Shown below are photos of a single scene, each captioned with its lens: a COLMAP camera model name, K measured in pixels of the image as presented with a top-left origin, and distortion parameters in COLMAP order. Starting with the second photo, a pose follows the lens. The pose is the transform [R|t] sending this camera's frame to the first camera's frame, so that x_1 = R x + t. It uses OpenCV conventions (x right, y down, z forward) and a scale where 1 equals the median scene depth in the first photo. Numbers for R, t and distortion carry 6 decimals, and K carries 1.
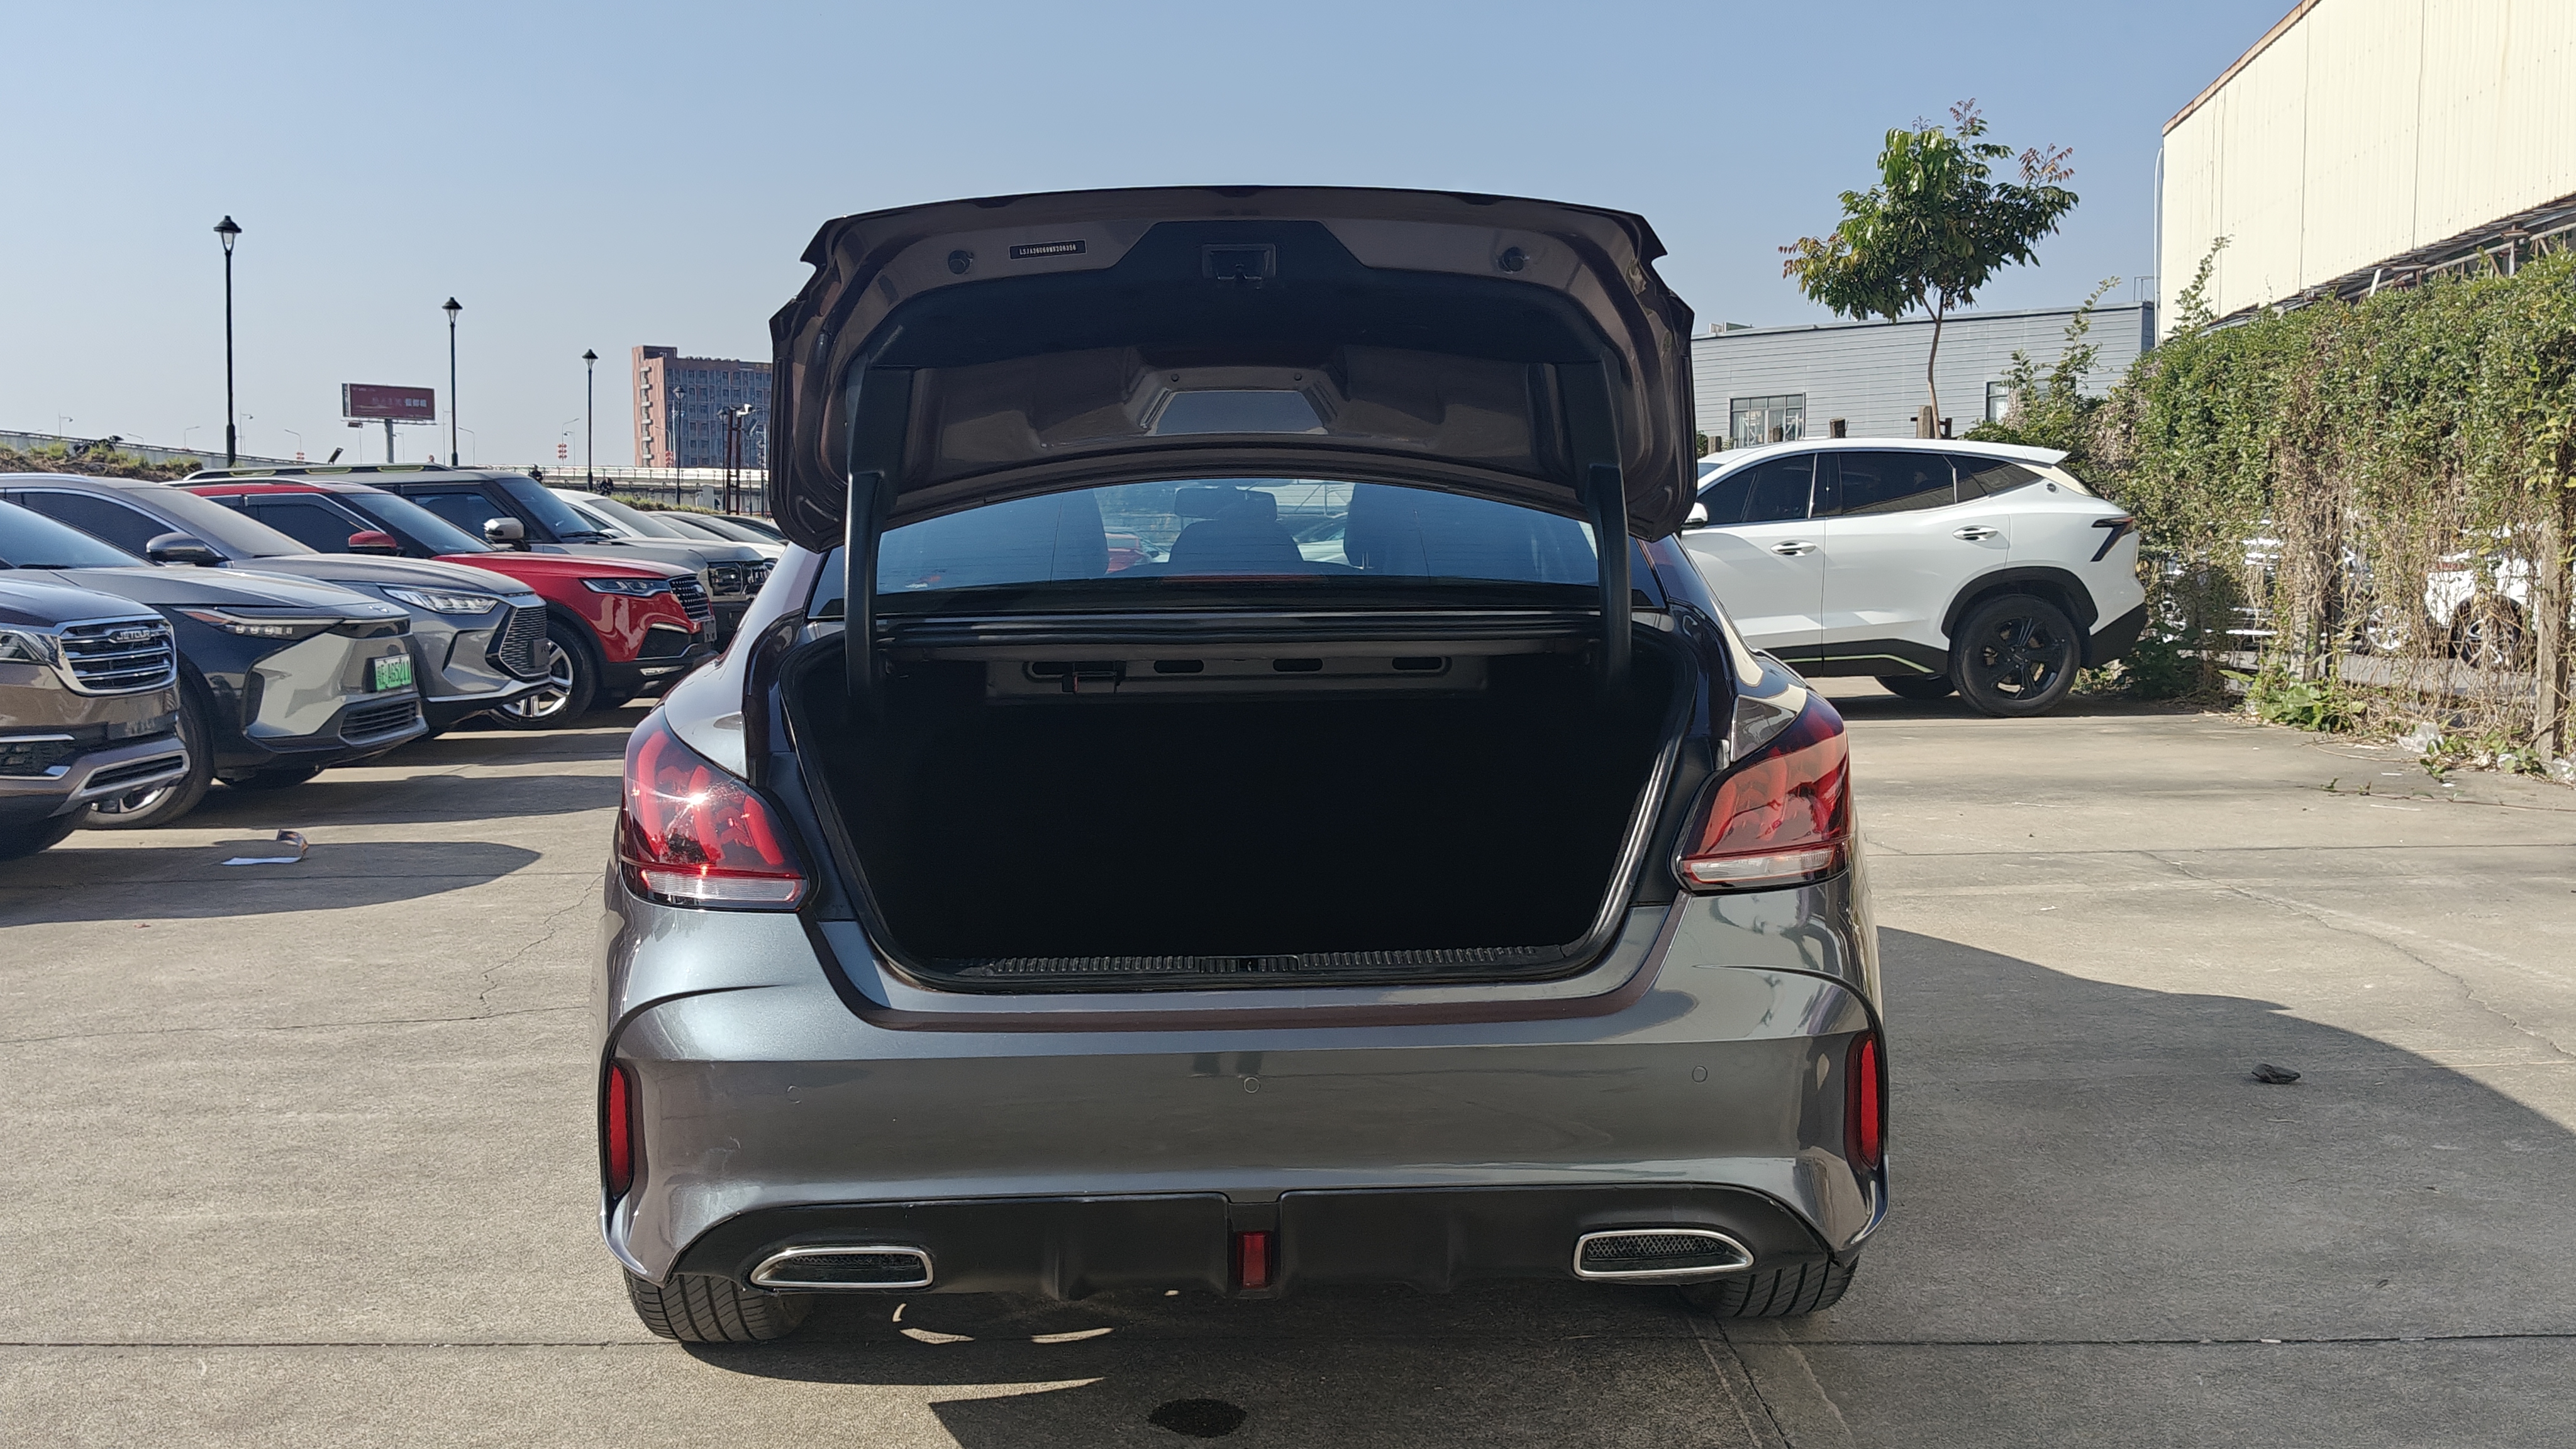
lens RADIAL K [[2332.8, 0, 1298.0], [0, 2332.8, 722.6], [0, 0, 1]] dist [0.042841, -0.117276]
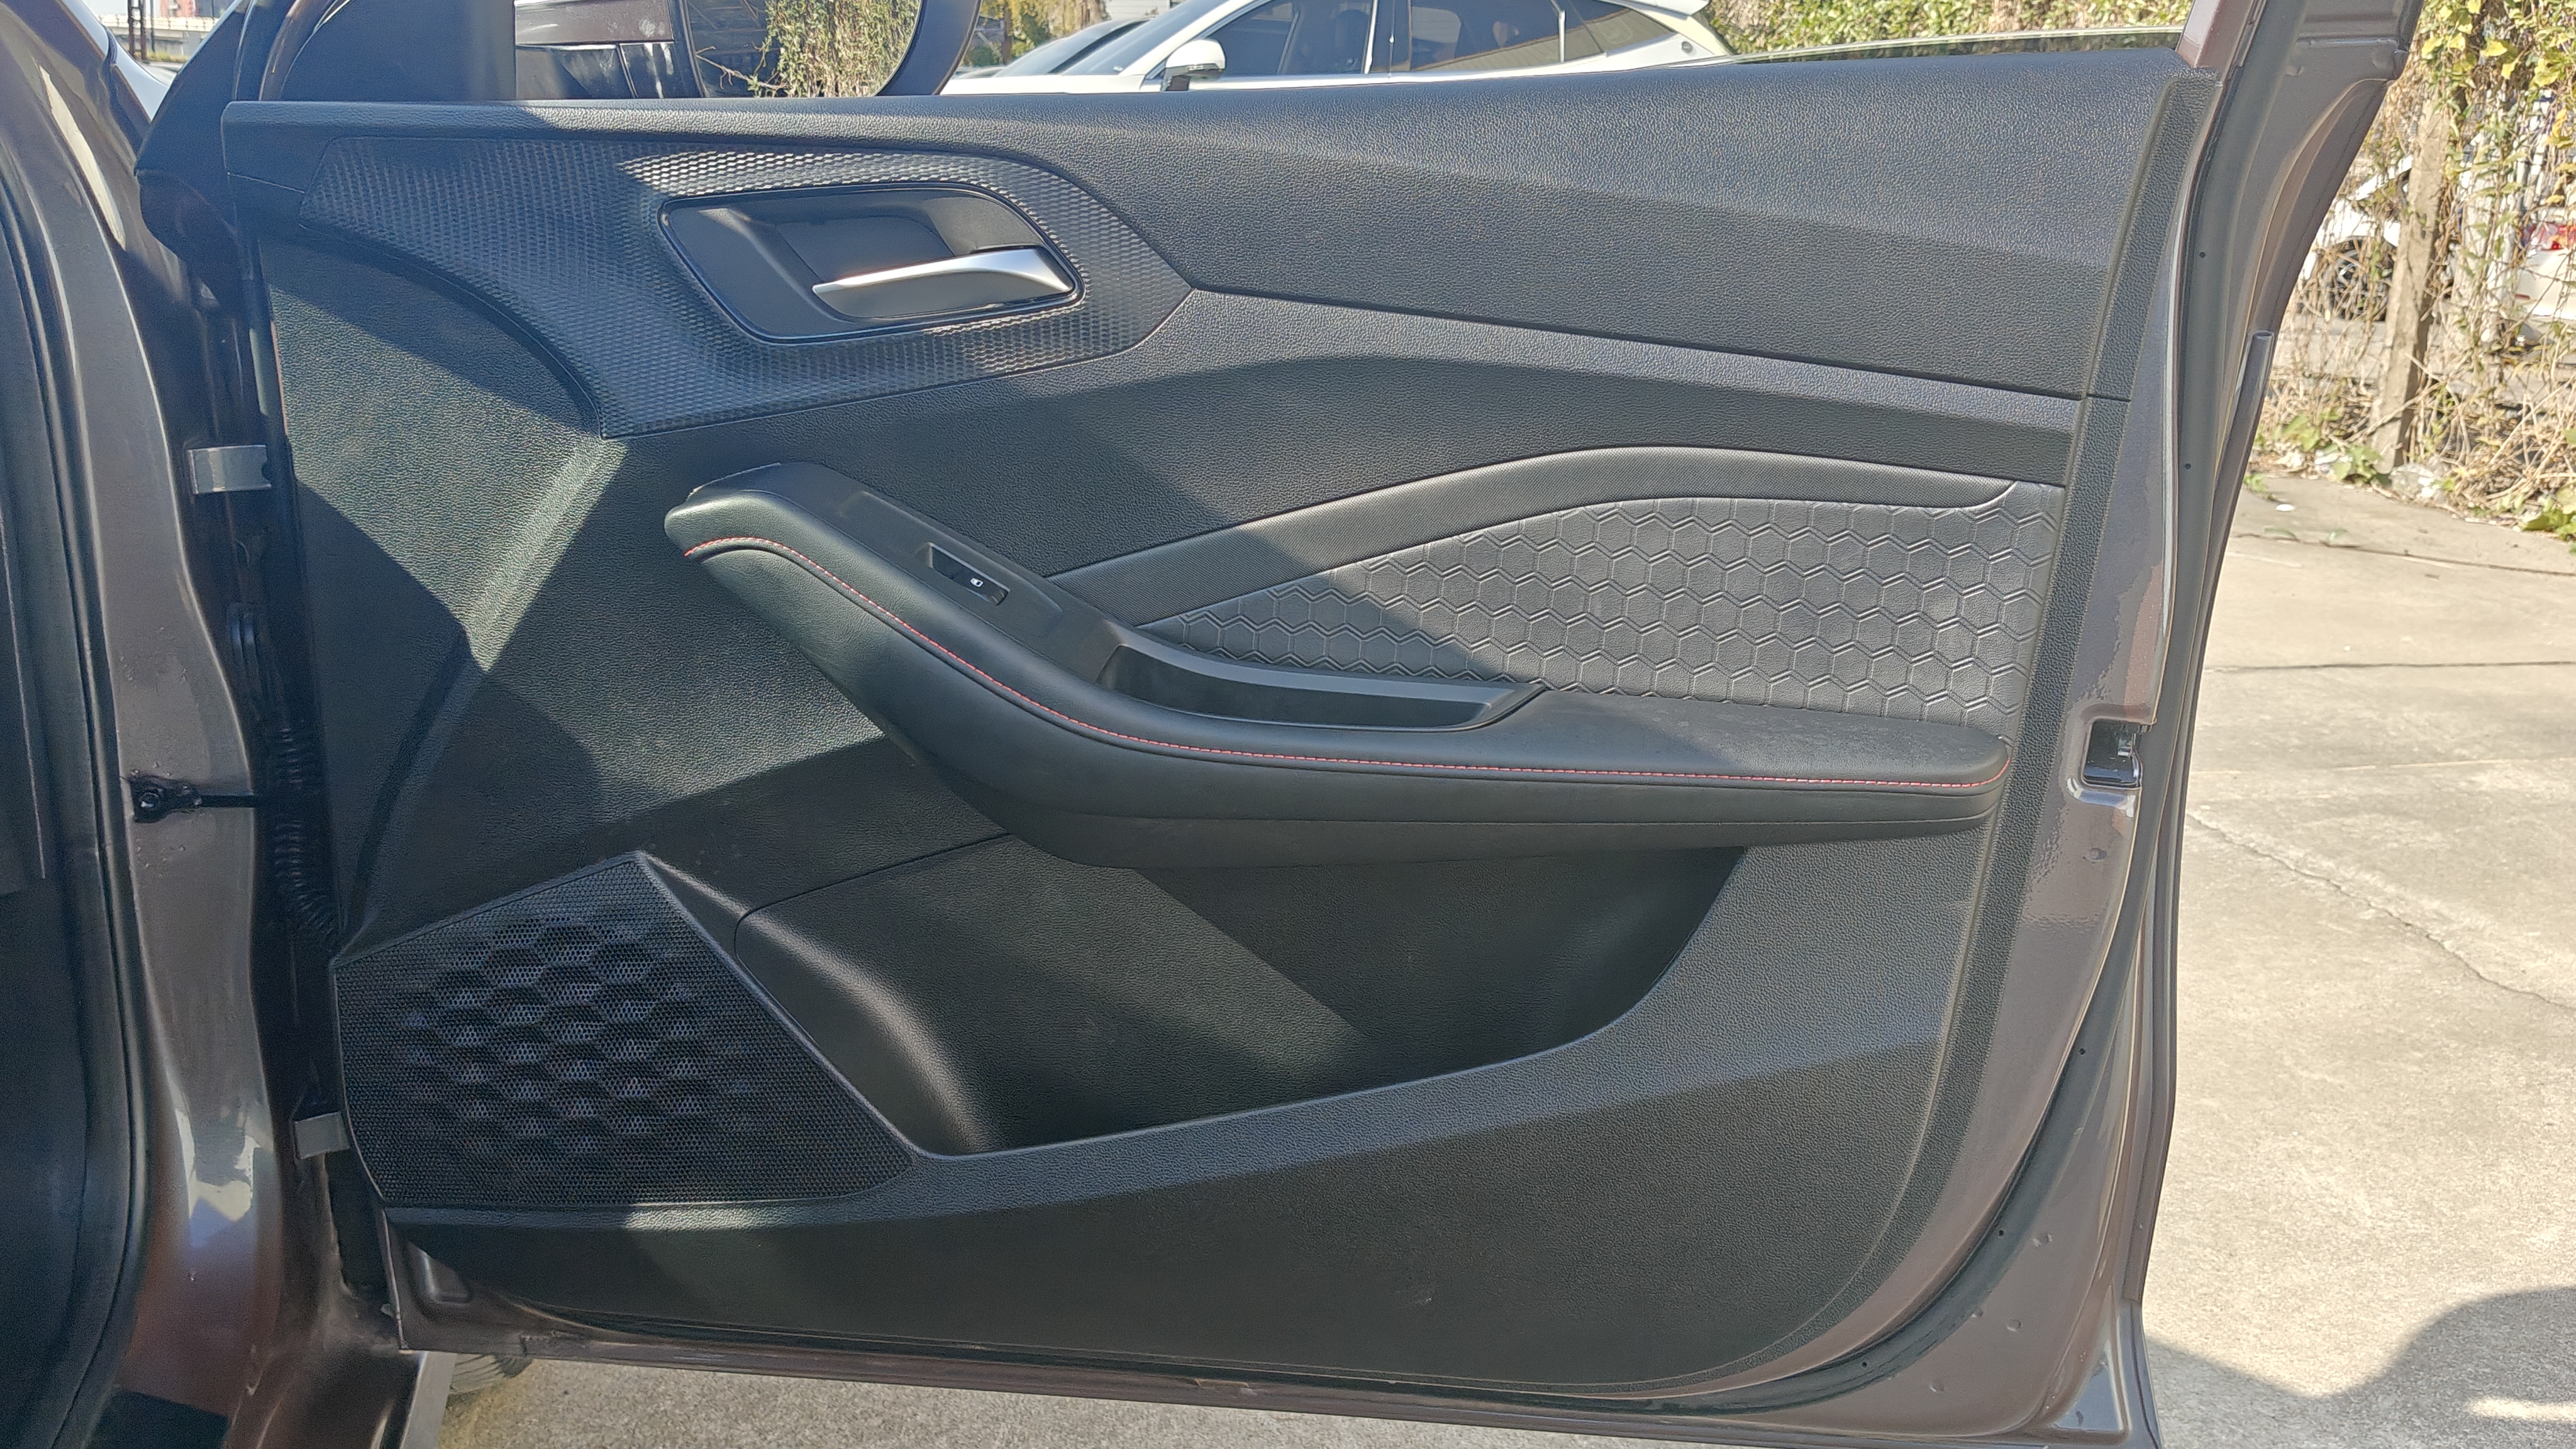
lens RADIAL K [[2139.3, 0, 1292.9], [0, 2139.3, 729.5], [0, 0, 1]] dist [0.063039, -0.147797]
pose [[0.982954, -0.006773, 0.183728, 0.095243], [-0.028588, 0.981536, 0.189129, -0.018050], [-0.181616, -0.191158, 0.964611, 0.422194]]
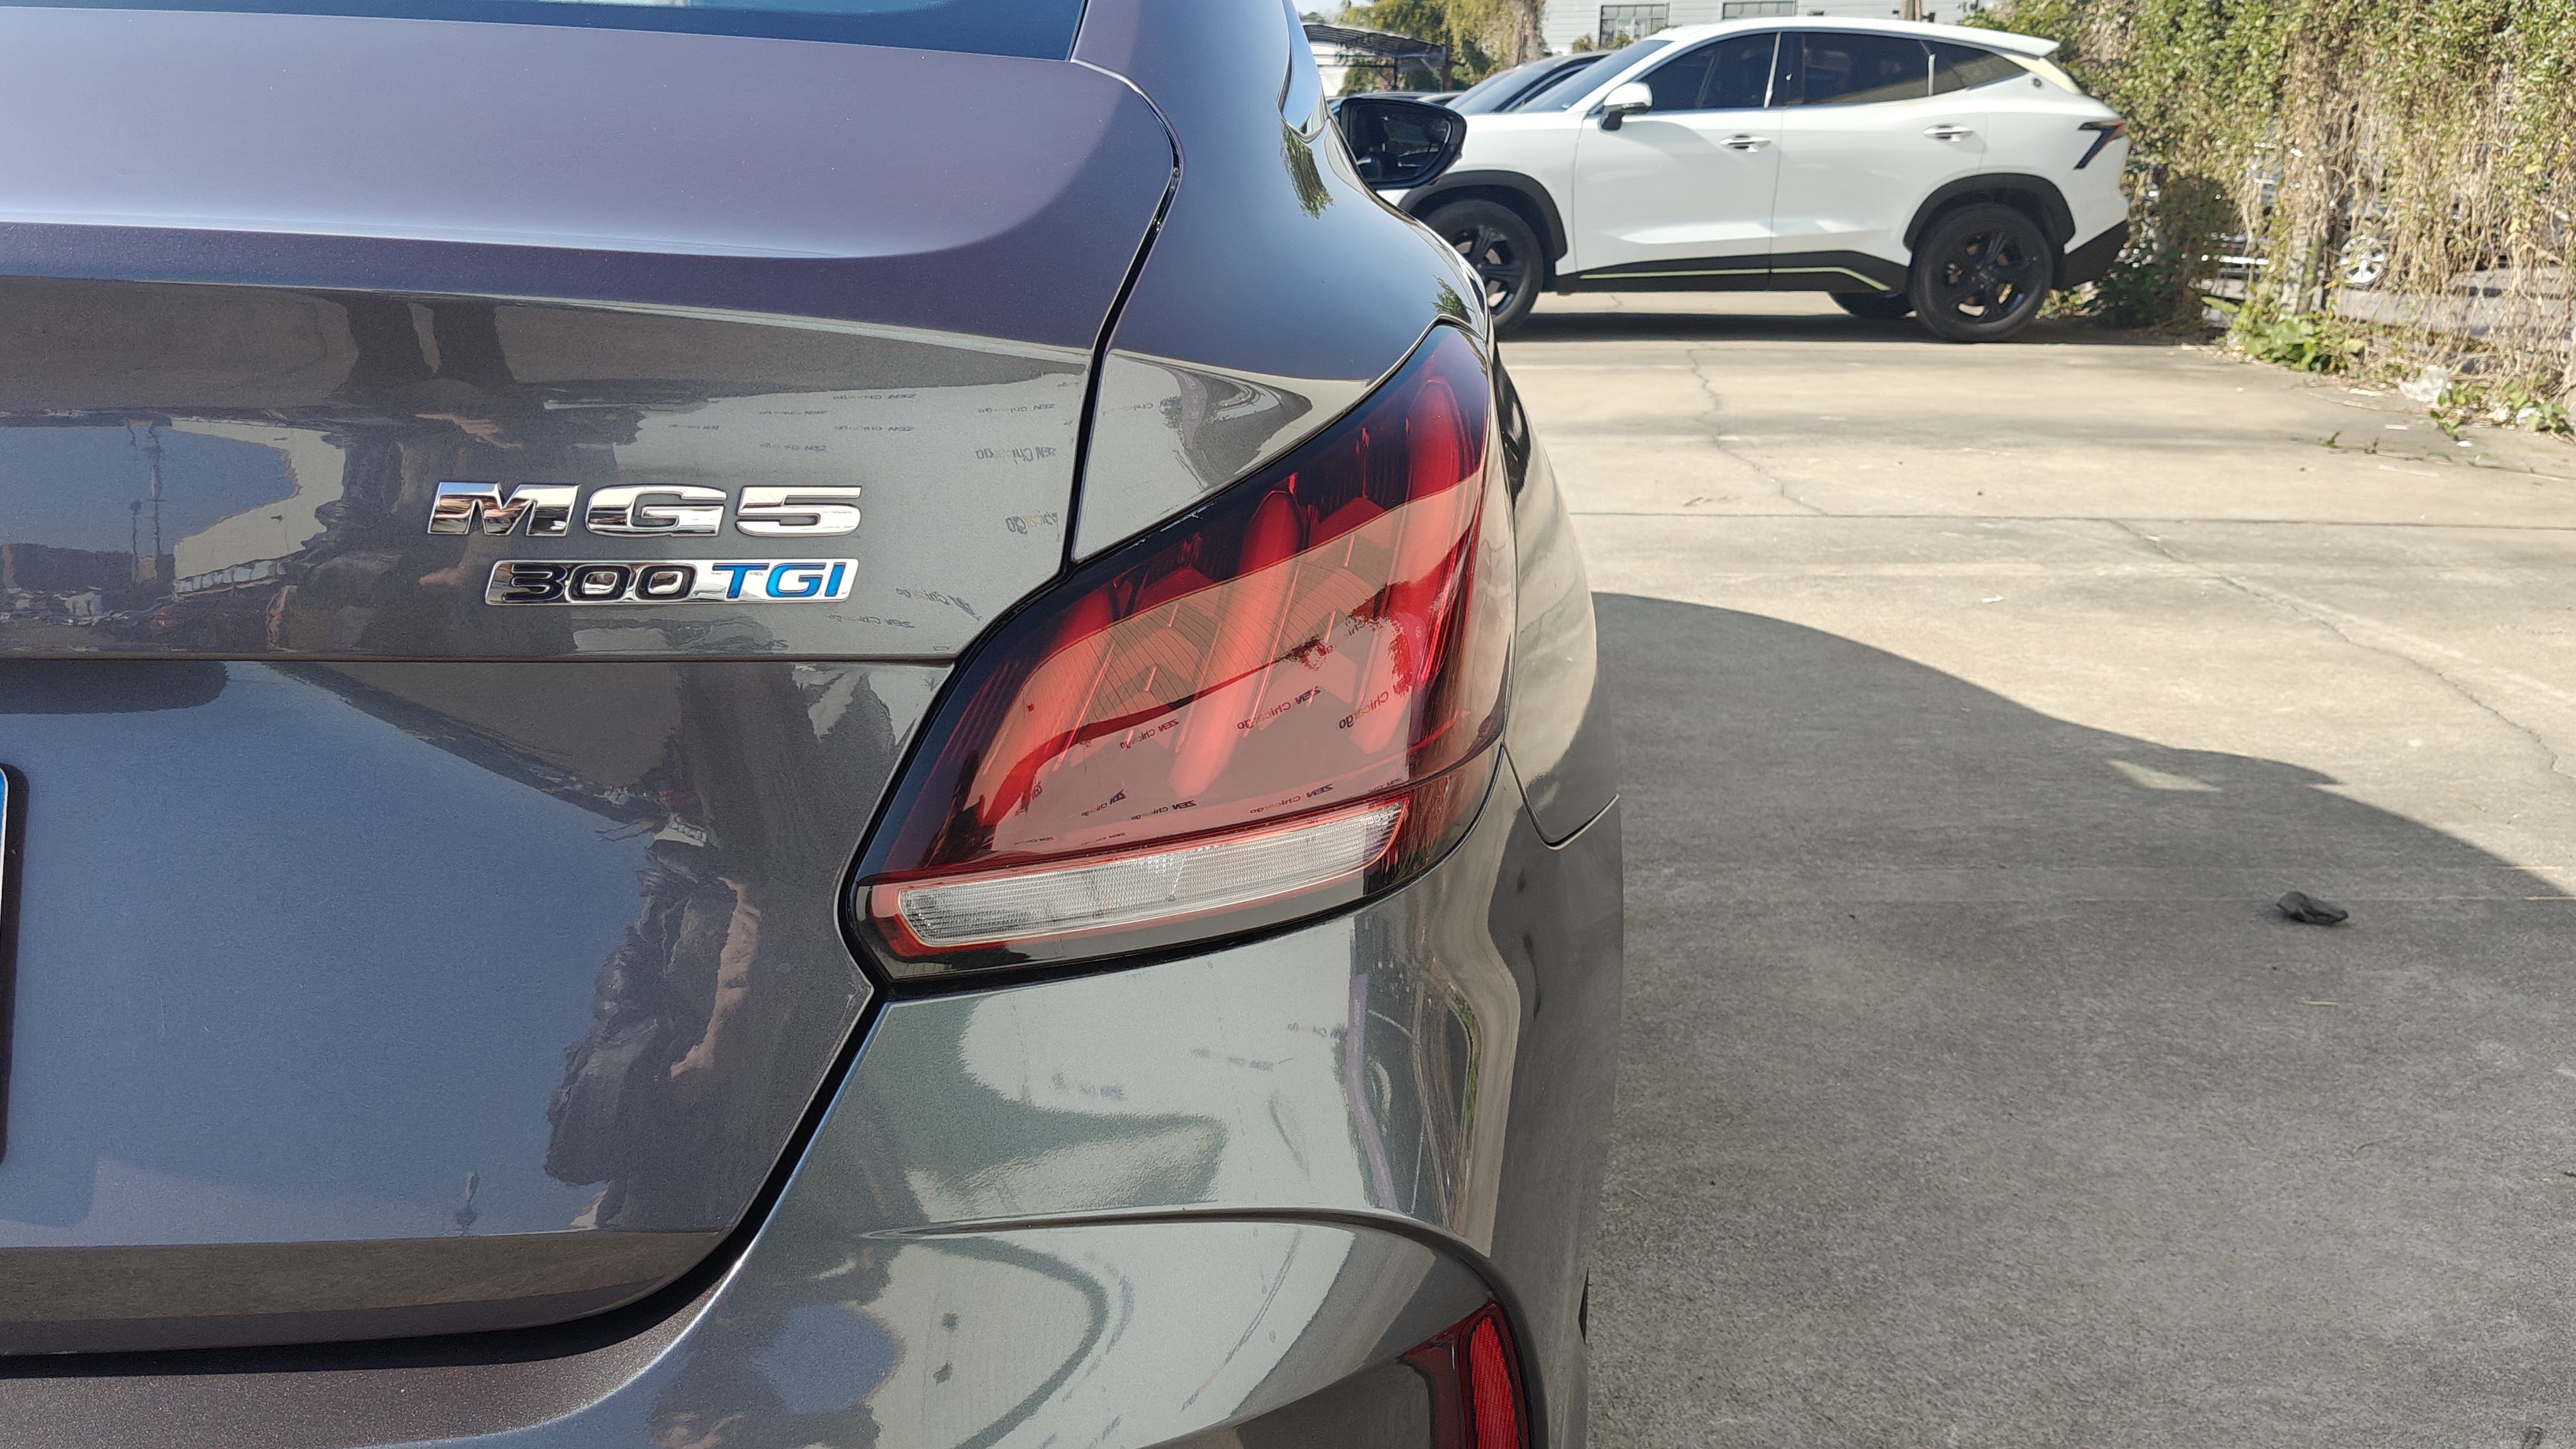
lens RADIAL K [[2139.3, 0, 1352.8], [0, 2139.3, 713.3], [0, 0, 1]] dist [0.063039, -0.147797]
pose [[0.999171, 0.031597, 0.025676, 0.061461], [-0.035734, 0.982814, 0.181109, -0.004491], [-0.019512, -0.181876, 0.983128, 0.199785]]
